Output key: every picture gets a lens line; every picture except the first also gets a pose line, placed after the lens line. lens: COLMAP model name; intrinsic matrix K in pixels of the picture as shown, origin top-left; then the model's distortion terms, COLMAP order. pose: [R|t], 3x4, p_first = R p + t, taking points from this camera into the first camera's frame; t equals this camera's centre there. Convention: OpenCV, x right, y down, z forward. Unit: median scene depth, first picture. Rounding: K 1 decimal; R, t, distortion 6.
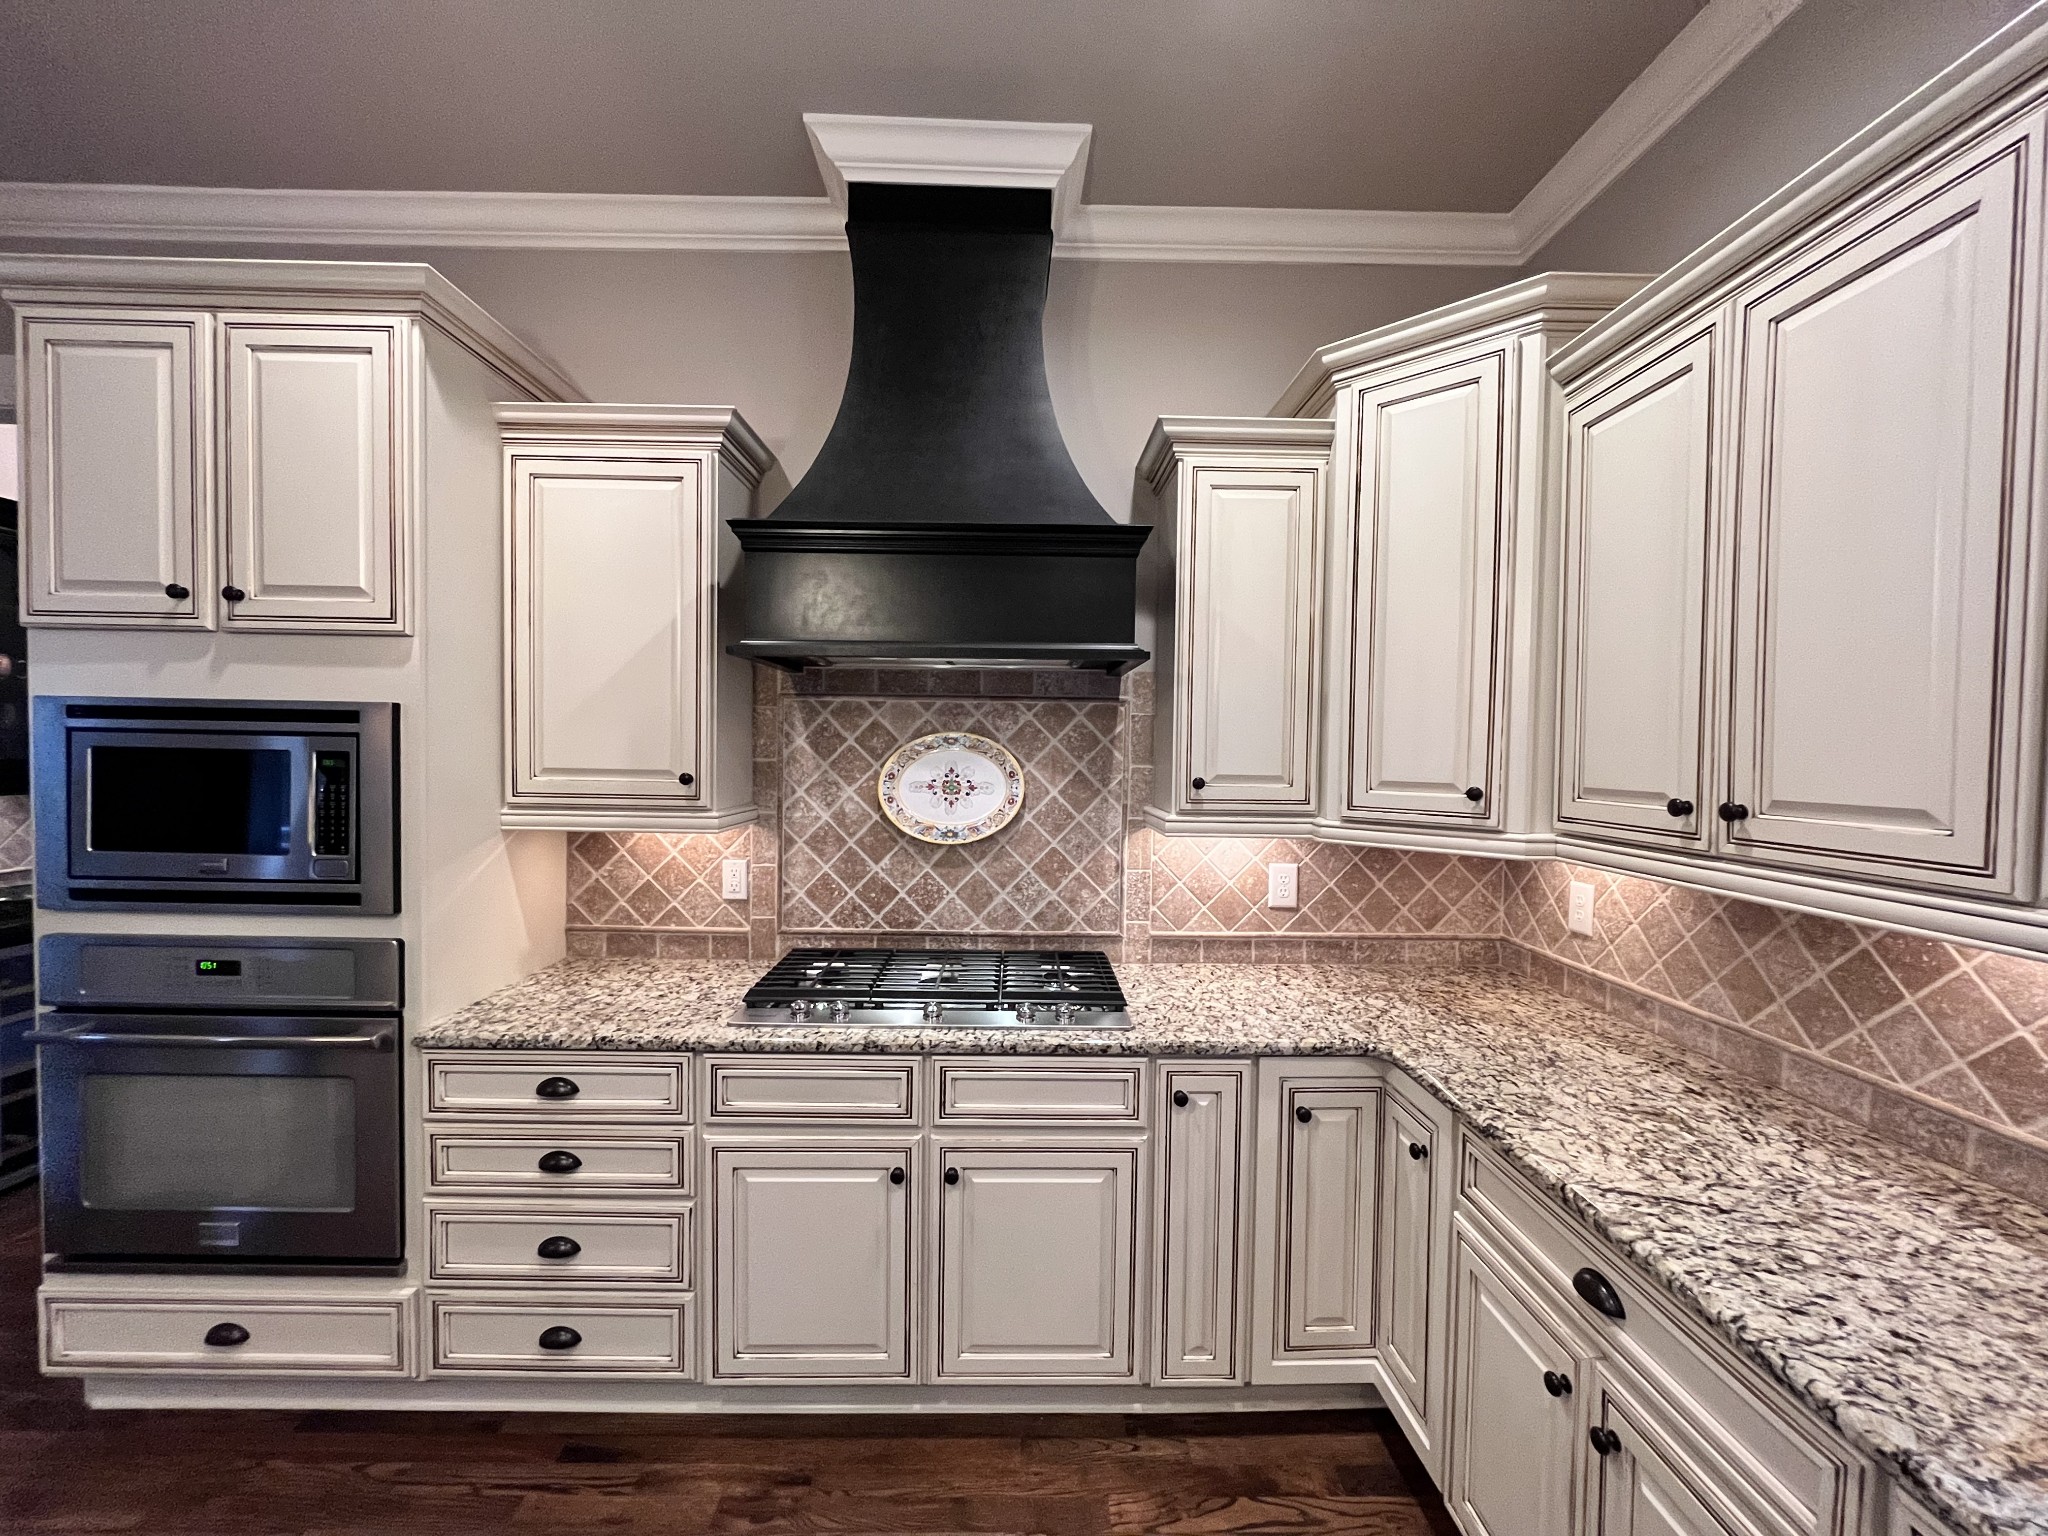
lens RADIAL K [[827.9, 0, 1020.5], [0, 827.9, 775.0], [0, 0, 1]] dist [-0.004316, -0.000060]
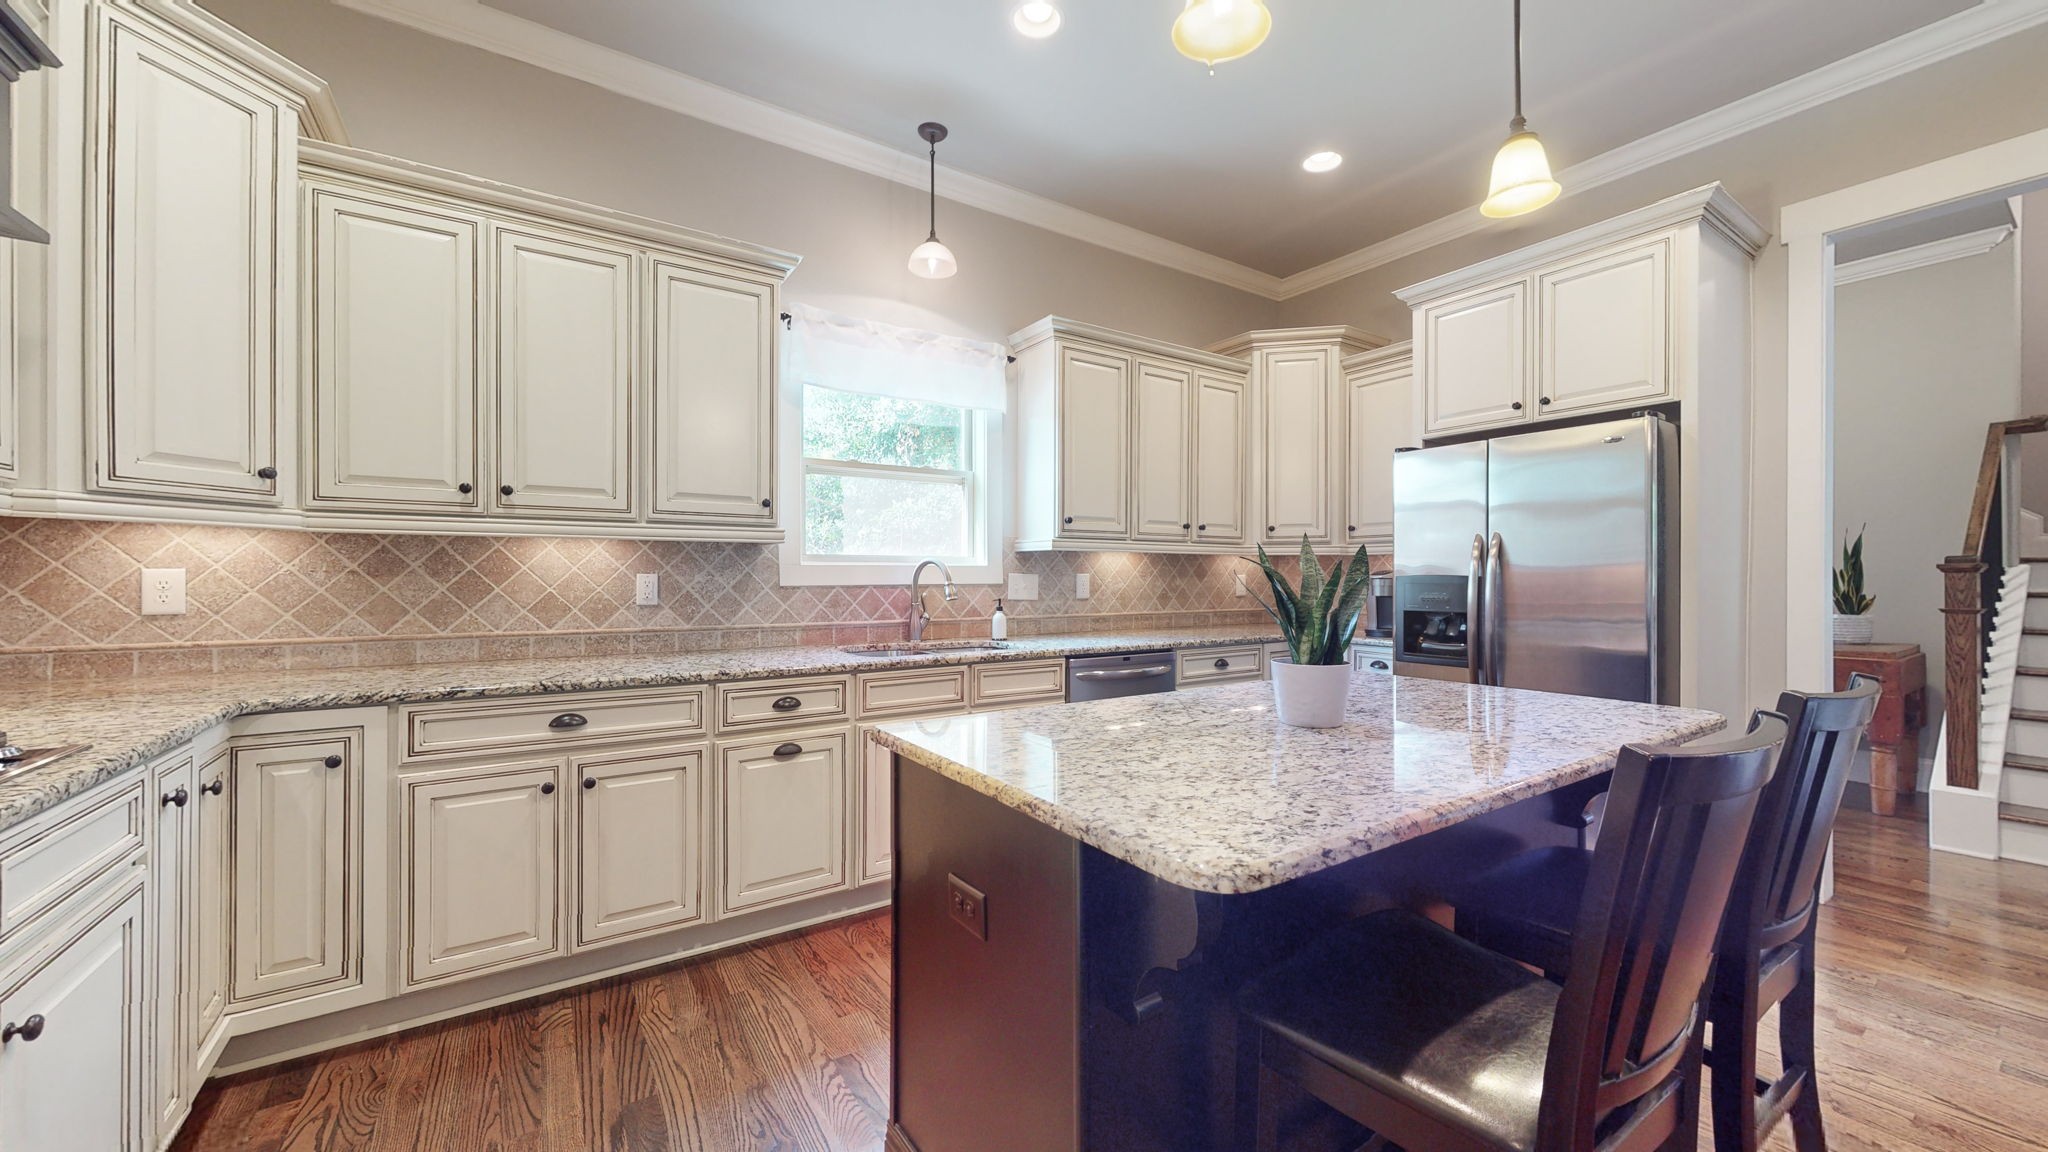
lens RADIAL K [[760.0, 0, 1039.5], [0, 760.0, 575.6], [0, 0, 1]] dist [-0.006575, 0.000202]
pose [[-0.548474, -0.013570, 0.836057, -0.948980], [0.016720, 0.999490, 0.027191, 0.158024], [-0.836000, 0.028892, -0.547968, 0.682052]]
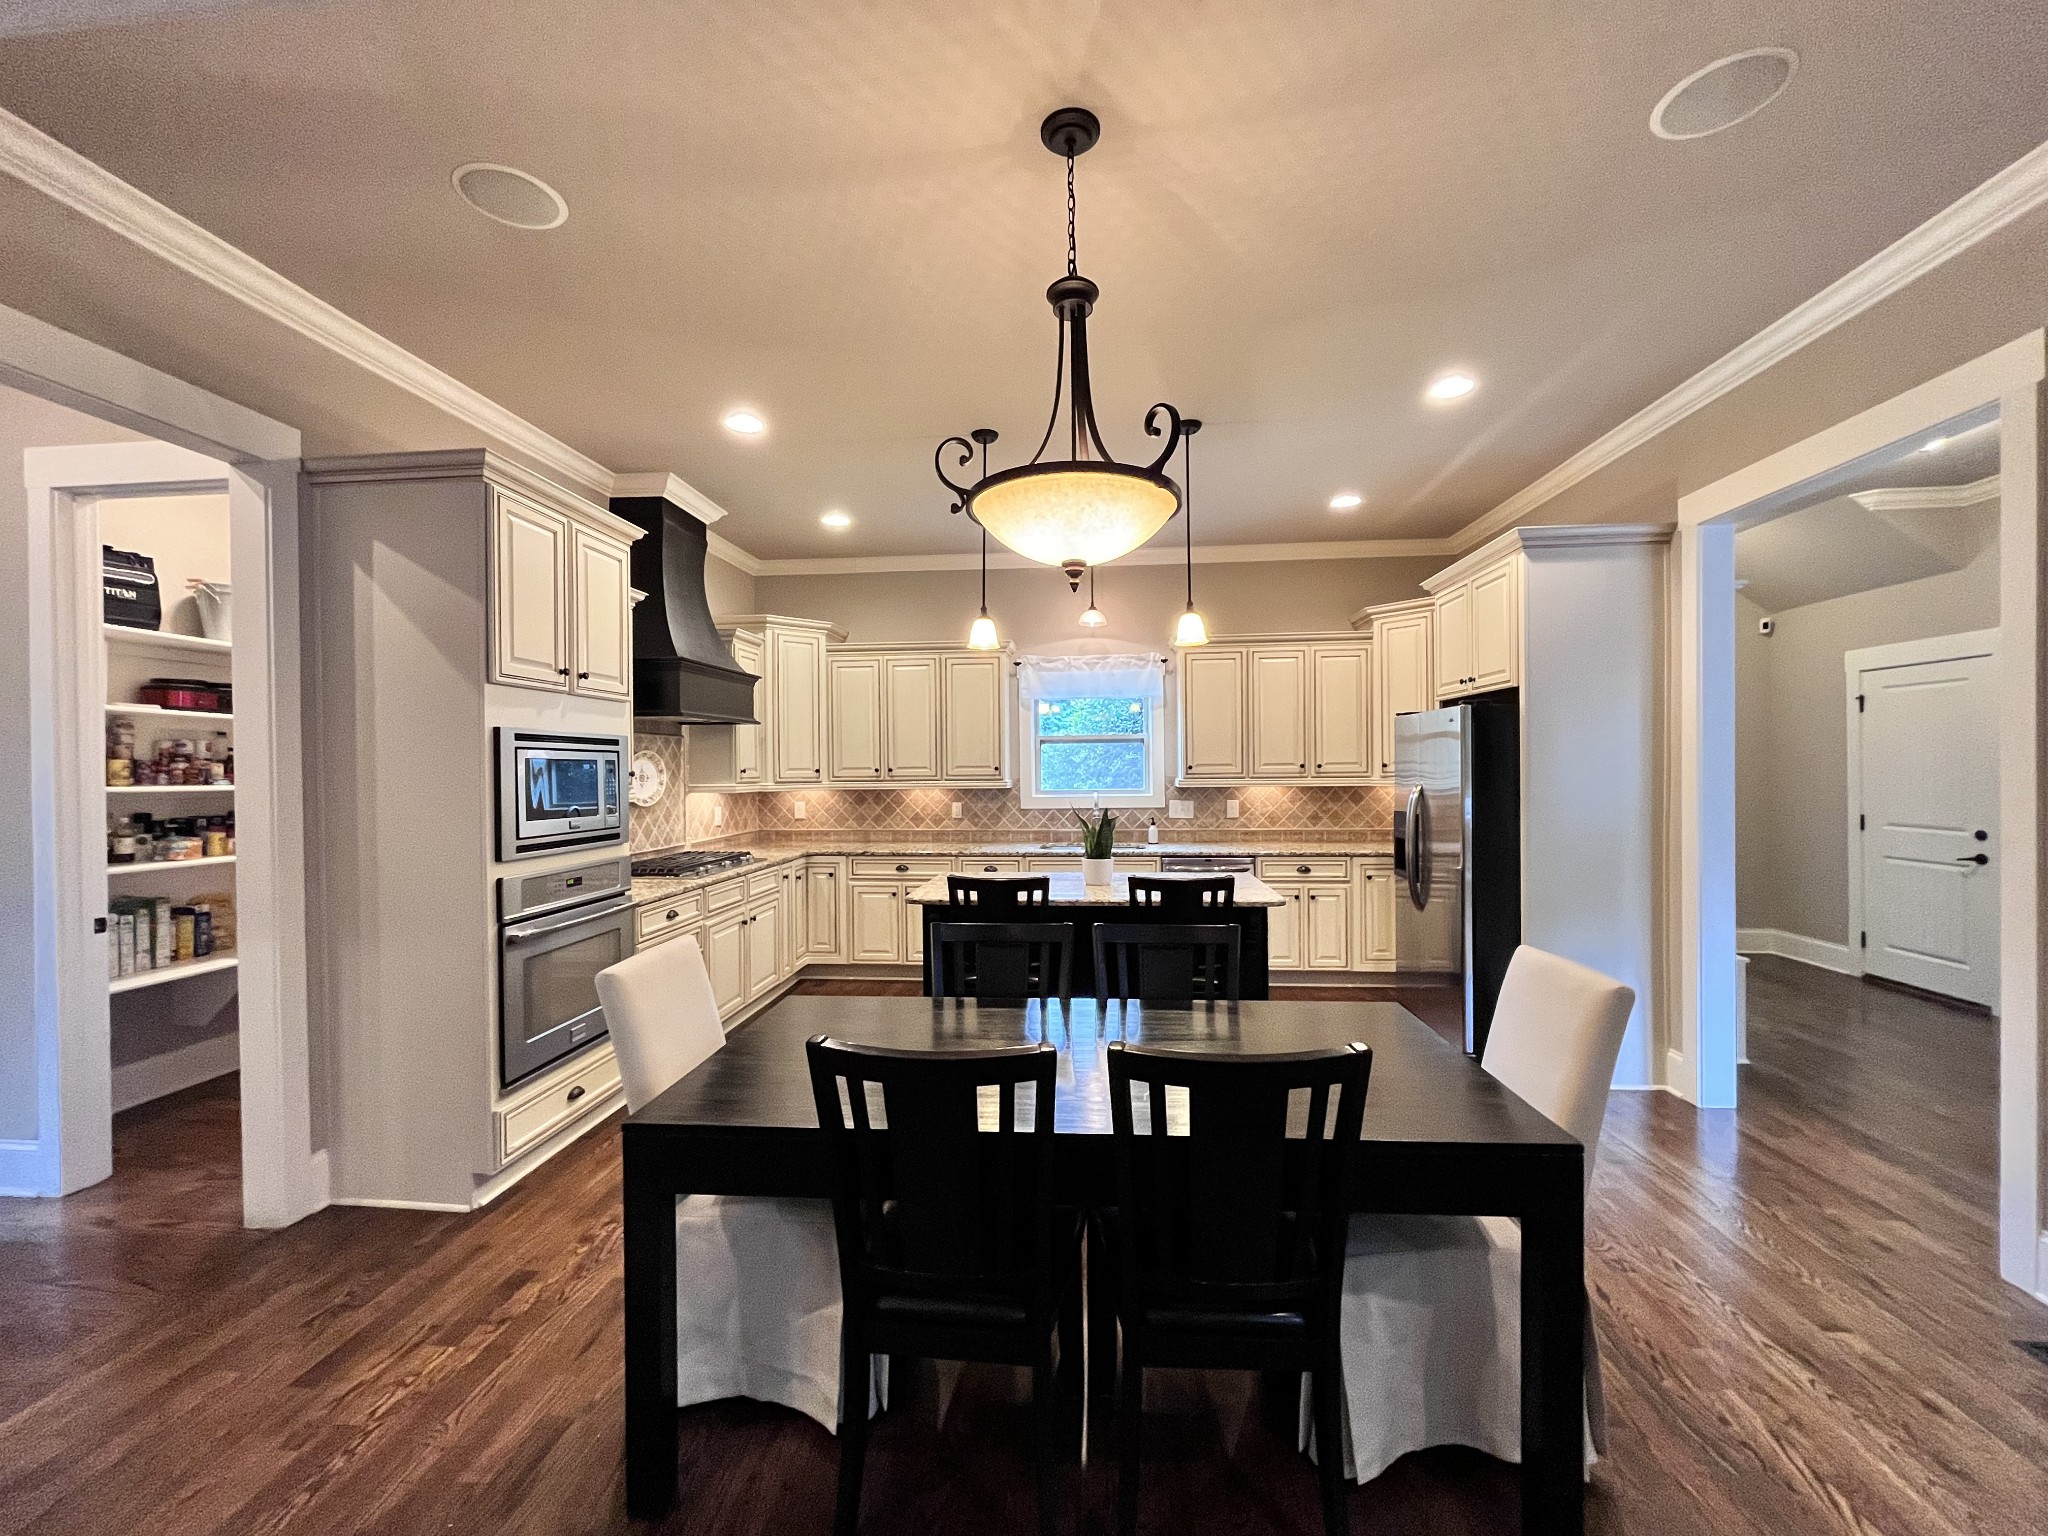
lens RADIAL K [[827.9, 0, 1022.7], [0, 827.9, 770.1], [0, 0, 1]] dist [-0.004316, -0.000060]
pose [[0.107669, -0.018509, 0.994014, -2.648846], [0.041545, 0.999037, 0.014103, 0.006823], [-0.993318, 0.039778, 0.108335, -0.166539]]
